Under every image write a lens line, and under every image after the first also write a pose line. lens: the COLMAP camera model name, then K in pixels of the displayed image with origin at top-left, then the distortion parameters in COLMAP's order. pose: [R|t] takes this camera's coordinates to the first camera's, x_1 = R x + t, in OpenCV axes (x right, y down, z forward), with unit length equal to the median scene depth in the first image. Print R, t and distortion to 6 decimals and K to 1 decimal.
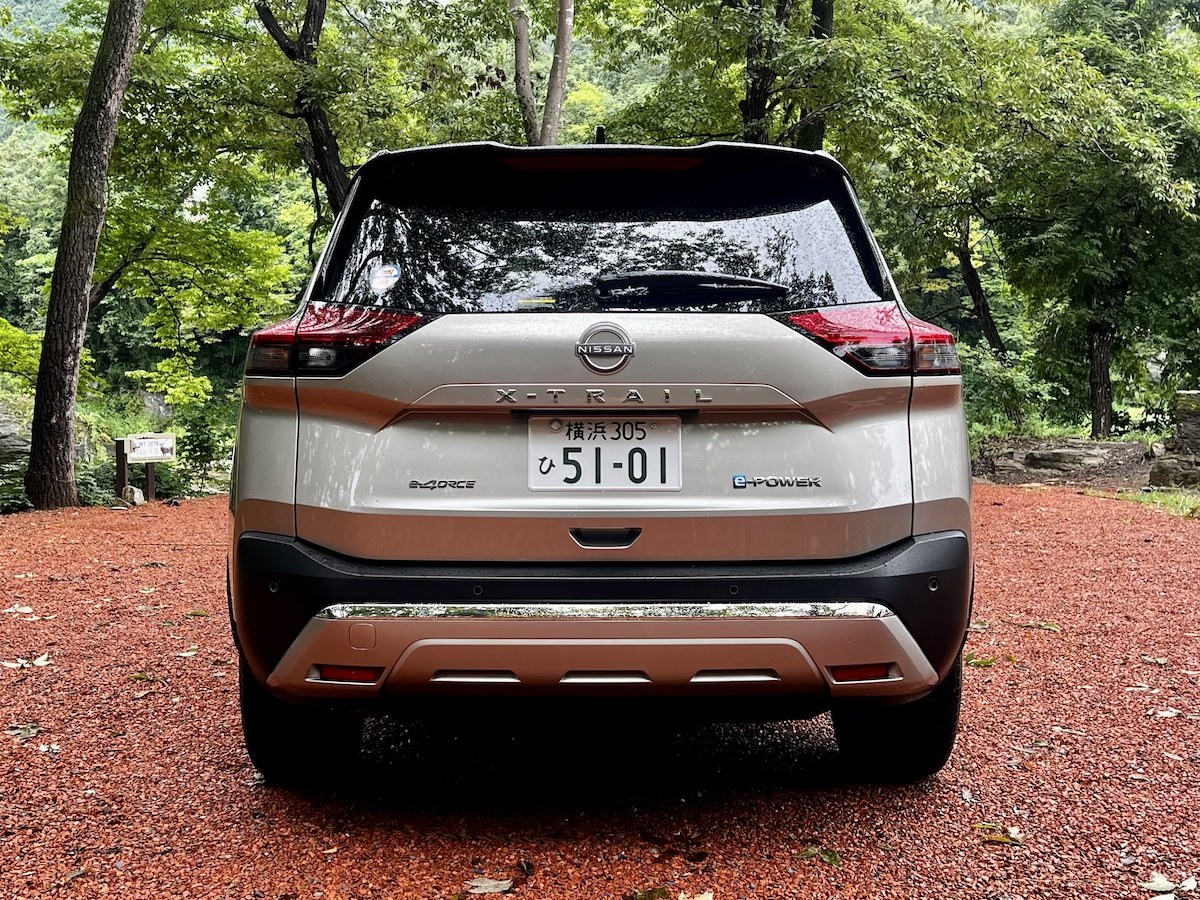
lens RADIAL K [[1521.7, 0, 600.0], [0, 1521.7, 450.0], [0, 0, 1]] dist [0.067137, -0.017787]
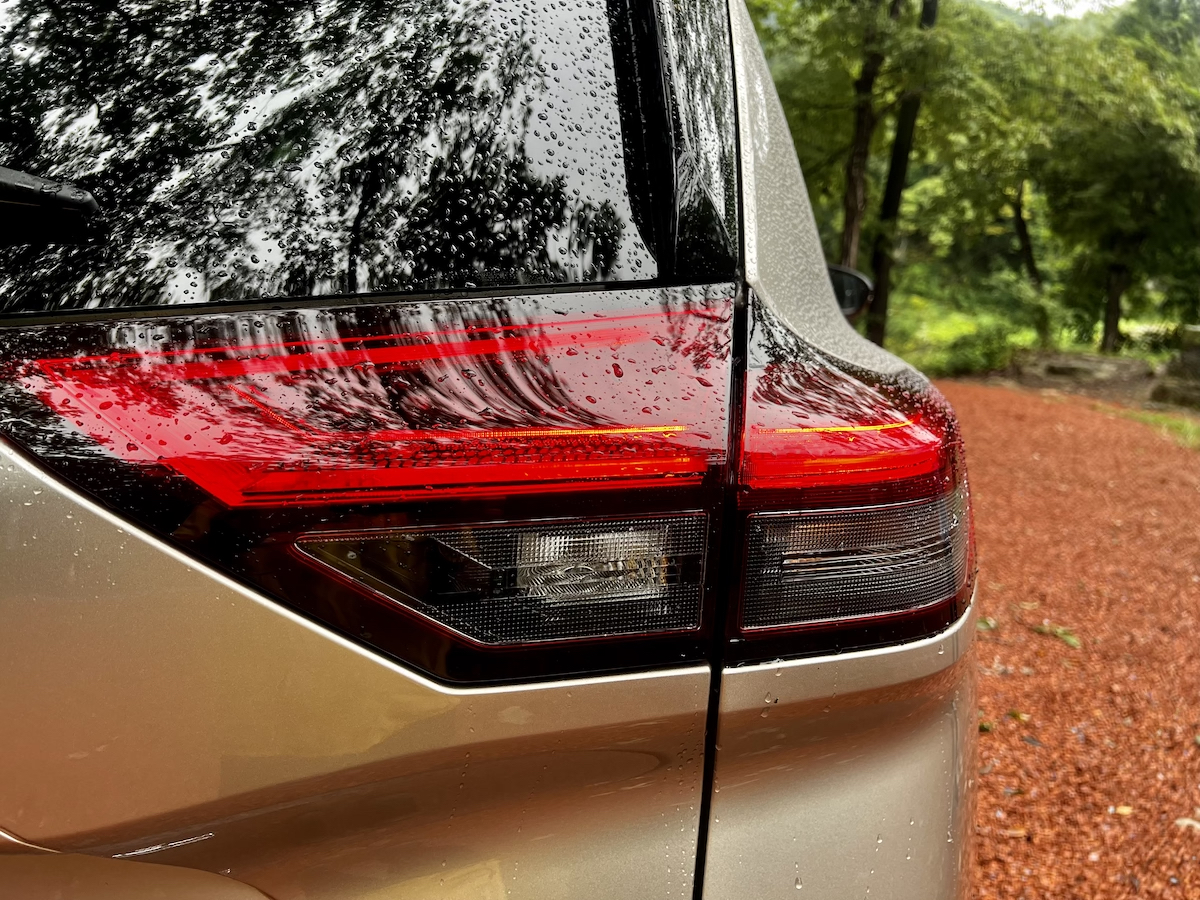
lens RADIAL K [[909.6, 0, 600.0], [0, 909.6, 450.0], [0, 0, 1]] dist [0.007860, -0.005021]
pose [[0.982135, 0.088540, -0.166049, 0.039549], [-0.063690, 0.986720, 0.149423, -0.018025], [0.177074, -0.136178, 0.974731, 0.168890]]
